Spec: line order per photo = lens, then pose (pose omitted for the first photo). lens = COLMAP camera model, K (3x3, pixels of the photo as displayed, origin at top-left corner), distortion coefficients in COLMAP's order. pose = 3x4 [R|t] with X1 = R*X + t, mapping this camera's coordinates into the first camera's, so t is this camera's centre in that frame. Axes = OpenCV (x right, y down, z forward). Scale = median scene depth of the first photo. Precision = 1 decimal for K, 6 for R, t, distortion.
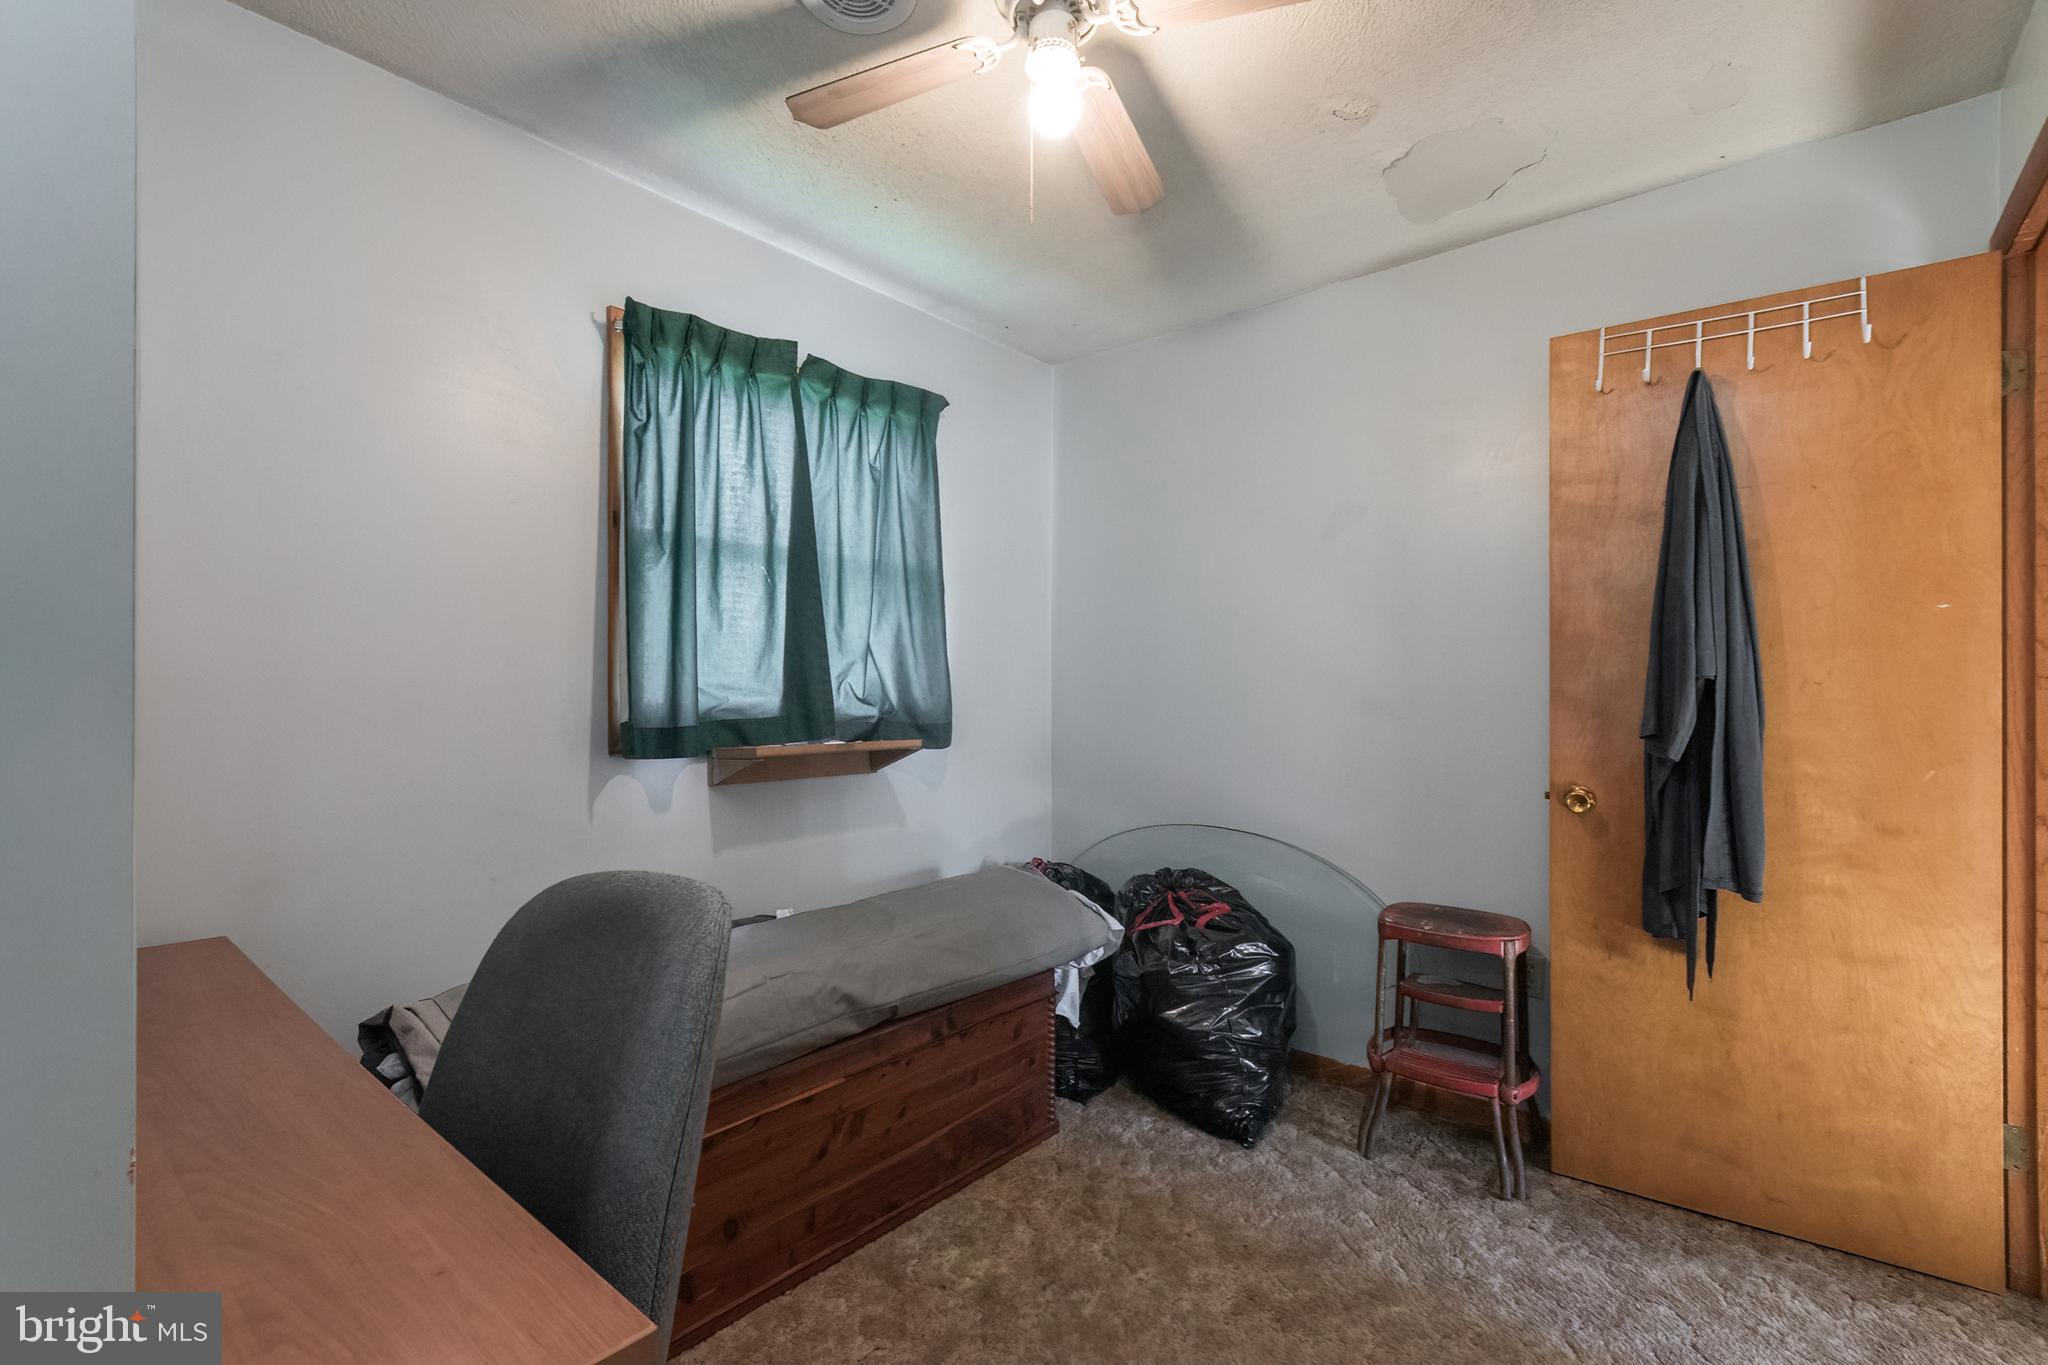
lens RADIAL K [[911.6, 0, 1021.2], [0, 911.6, 677.0], [0, 0, 1]] dist [0.010825, -0.003453]
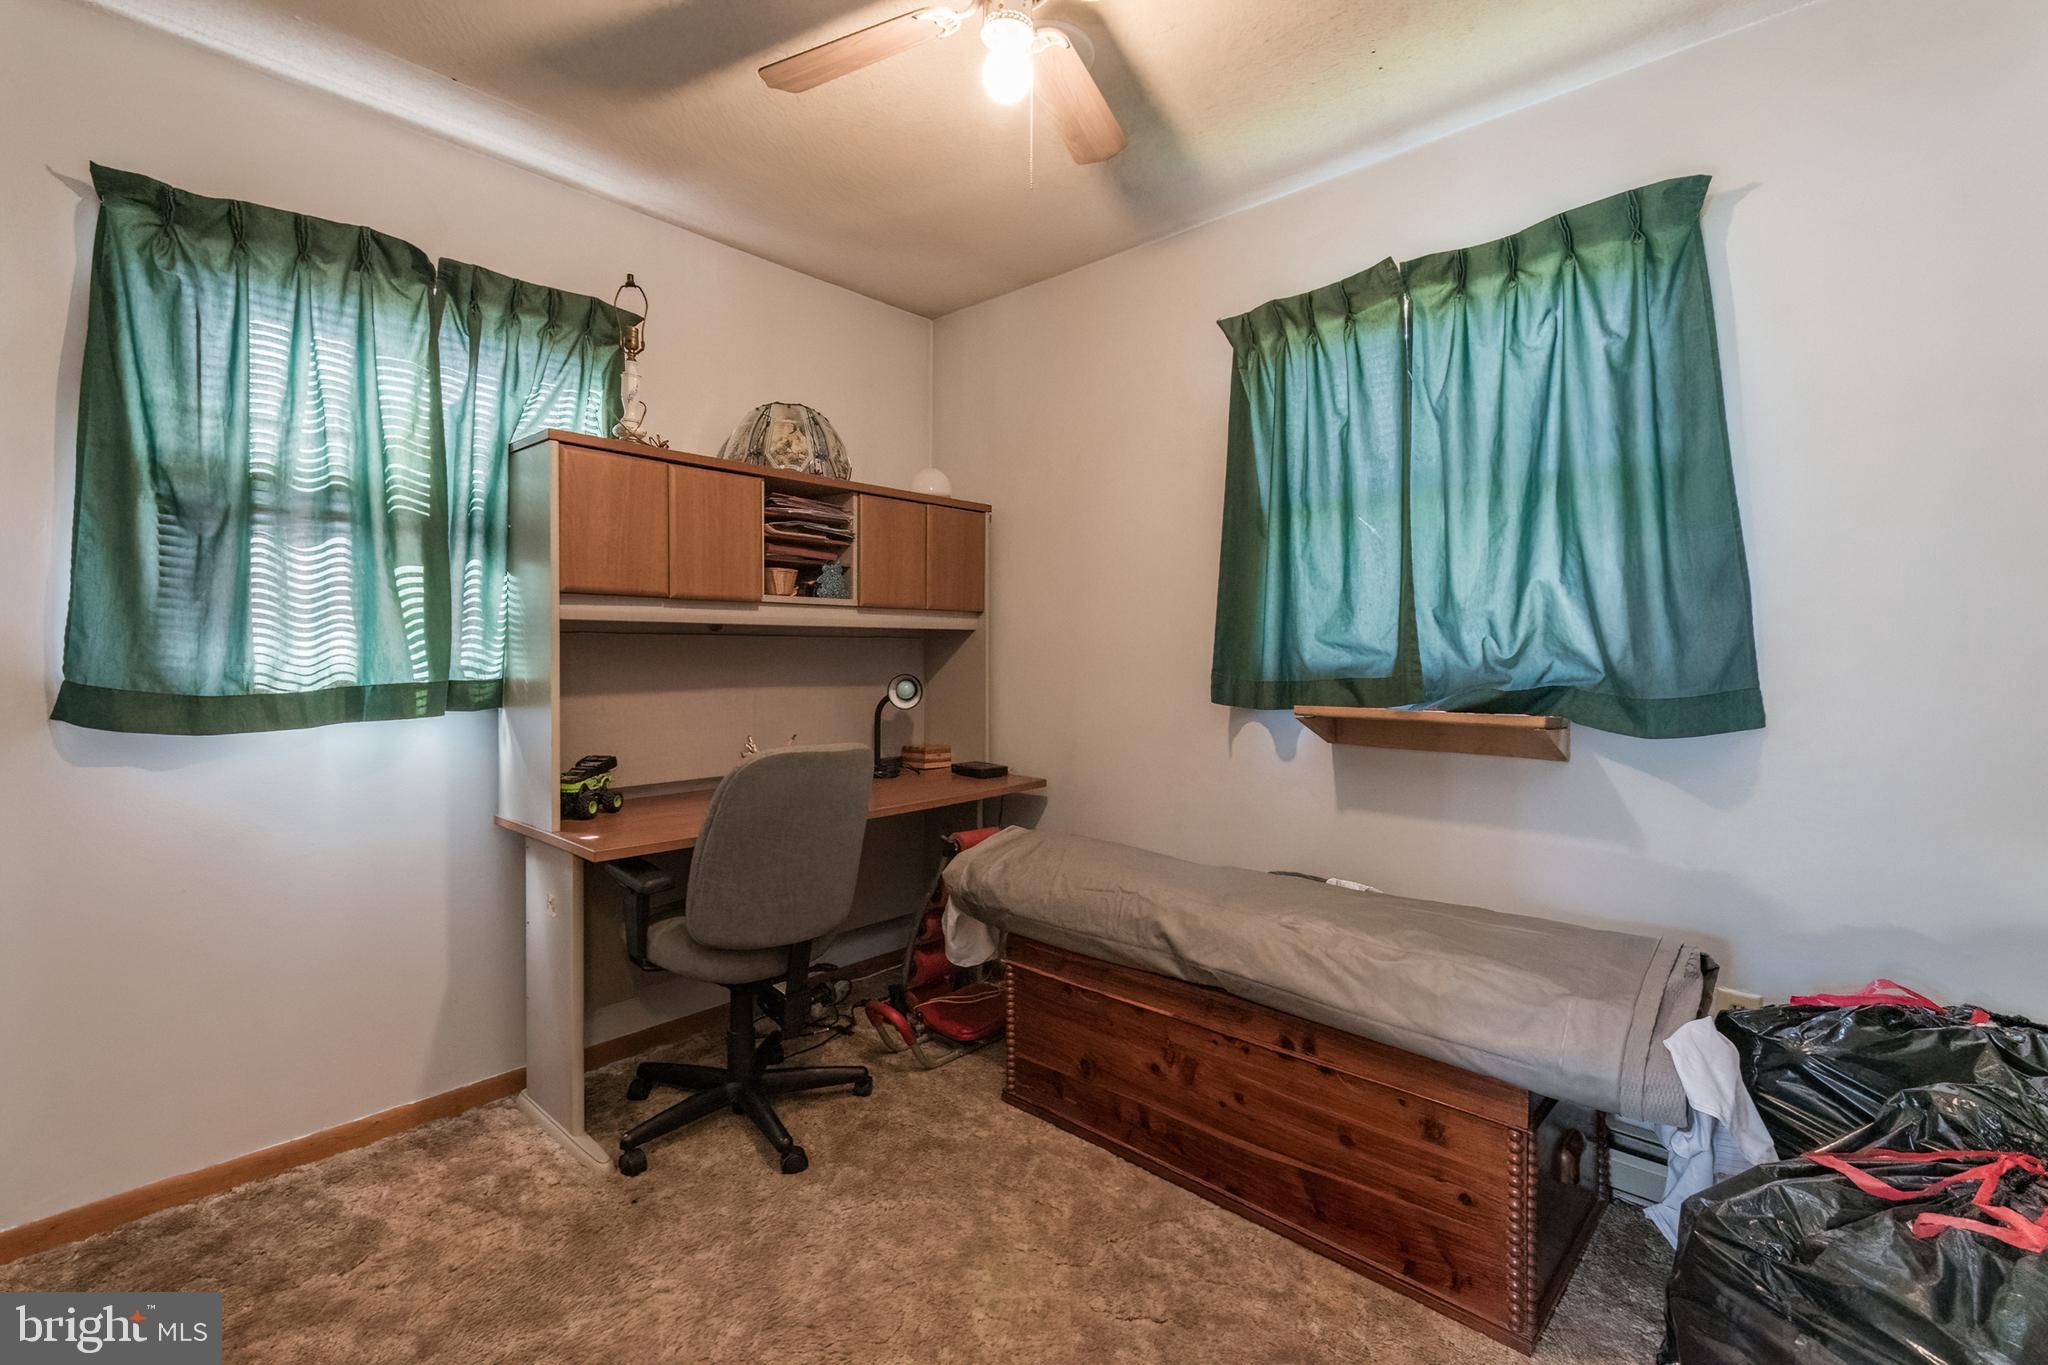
lens RADIAL K [[911.6, 0, 1028.9], [0, 911.6, 670.3], [0, 0, 1]] dist [0.010825, -0.003453]
pose [[-0.046521, 0.015945, -0.998790, 0.718553], [0.008499, 0.999843, 0.015566, 0.020824], [0.998881, -0.007764, -0.046650, 0.742135]]
